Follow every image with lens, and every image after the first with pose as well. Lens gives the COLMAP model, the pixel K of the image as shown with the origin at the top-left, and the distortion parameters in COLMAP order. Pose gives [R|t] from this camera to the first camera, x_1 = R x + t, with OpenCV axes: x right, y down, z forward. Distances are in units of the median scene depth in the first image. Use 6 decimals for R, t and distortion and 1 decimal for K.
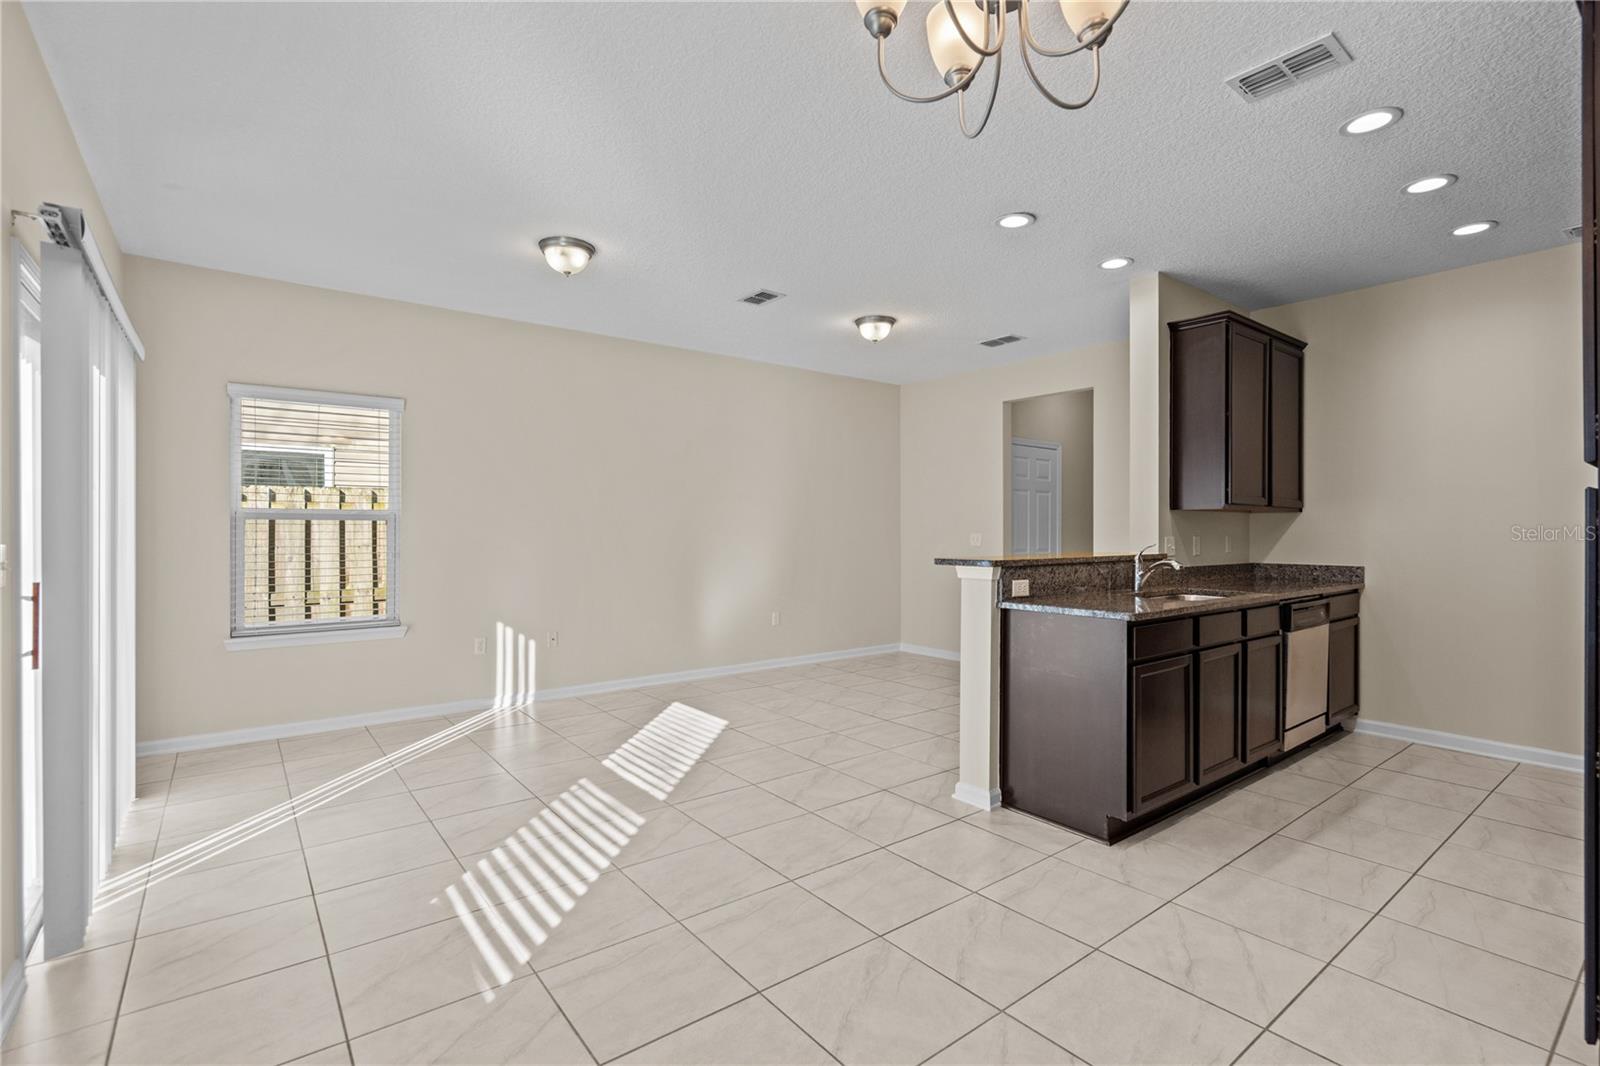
lens RADIAL K [[734.8, 0, 798.0], [0, 734.8, 520.2], [0, 0, 1]] dist [0.000752, 0.000387]
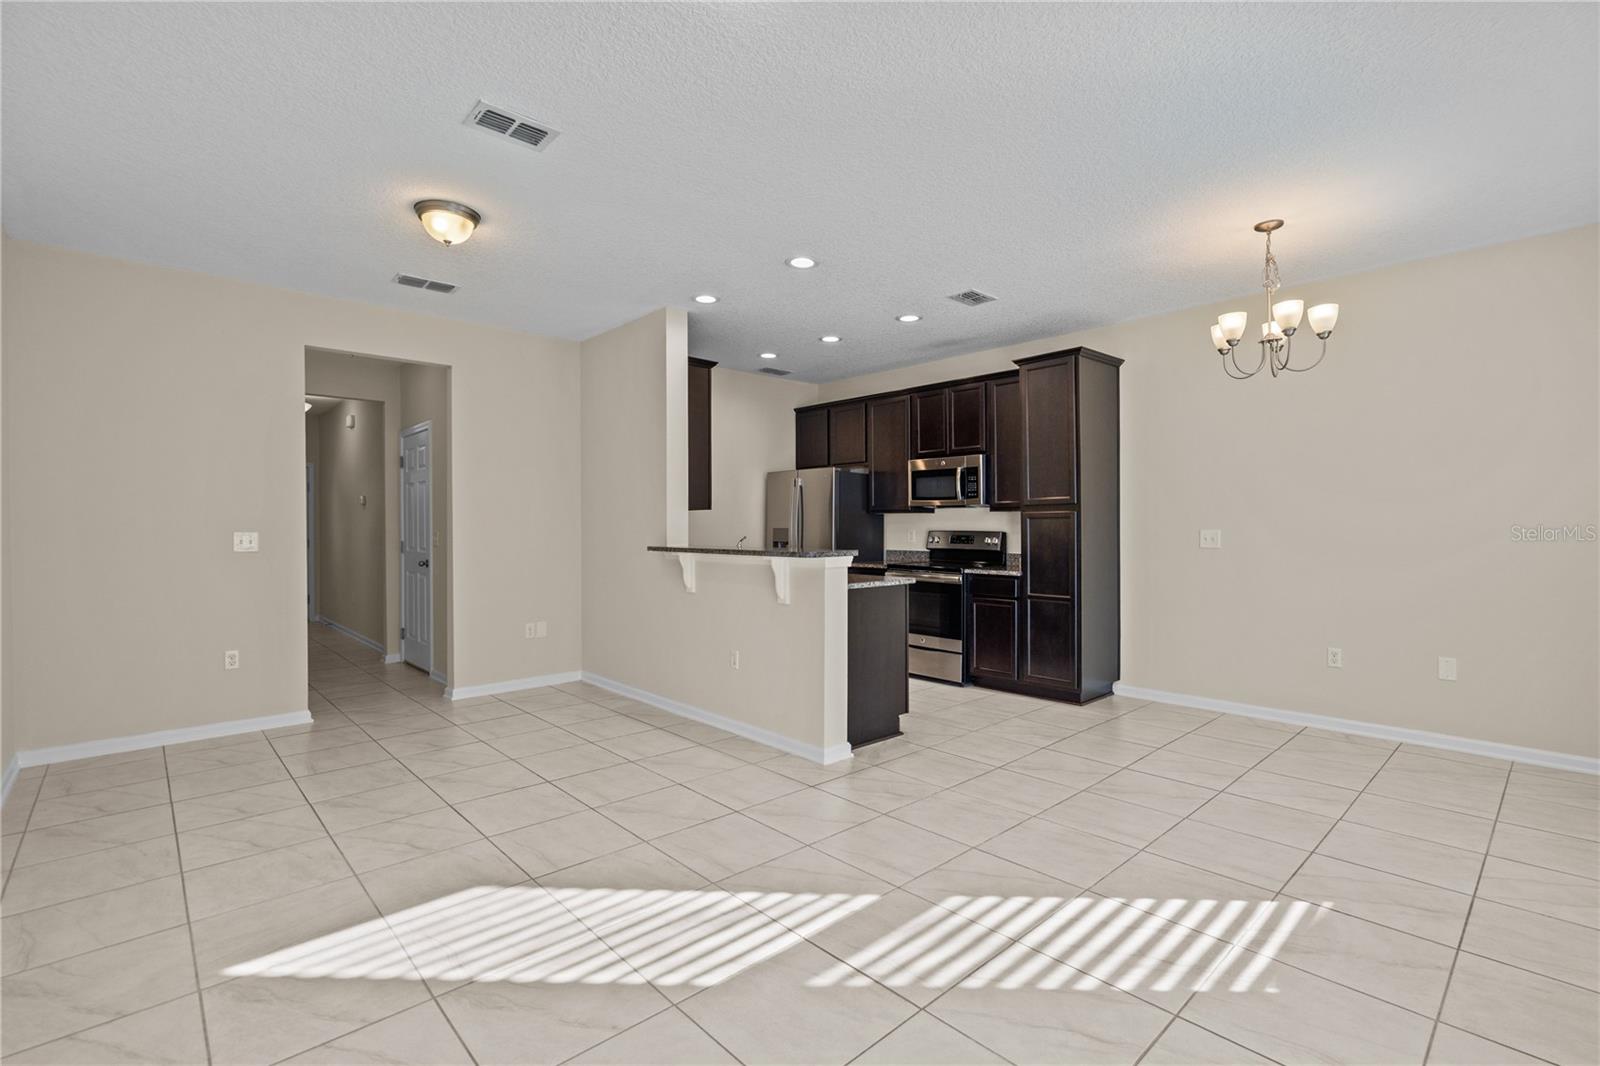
lens RADIAL K [[728.5, 0, 800.0], [0, 728.5, 533.0], [0, 0, 1]] dist [0.000257, 0.000512]
pose [[-0.089851, -0.010768, 0.995897, -0.929712], [-0.014129, 0.999855, 0.009536, 0.017209], [-0.995855, -0.013214, -0.089990, 1.199615]]
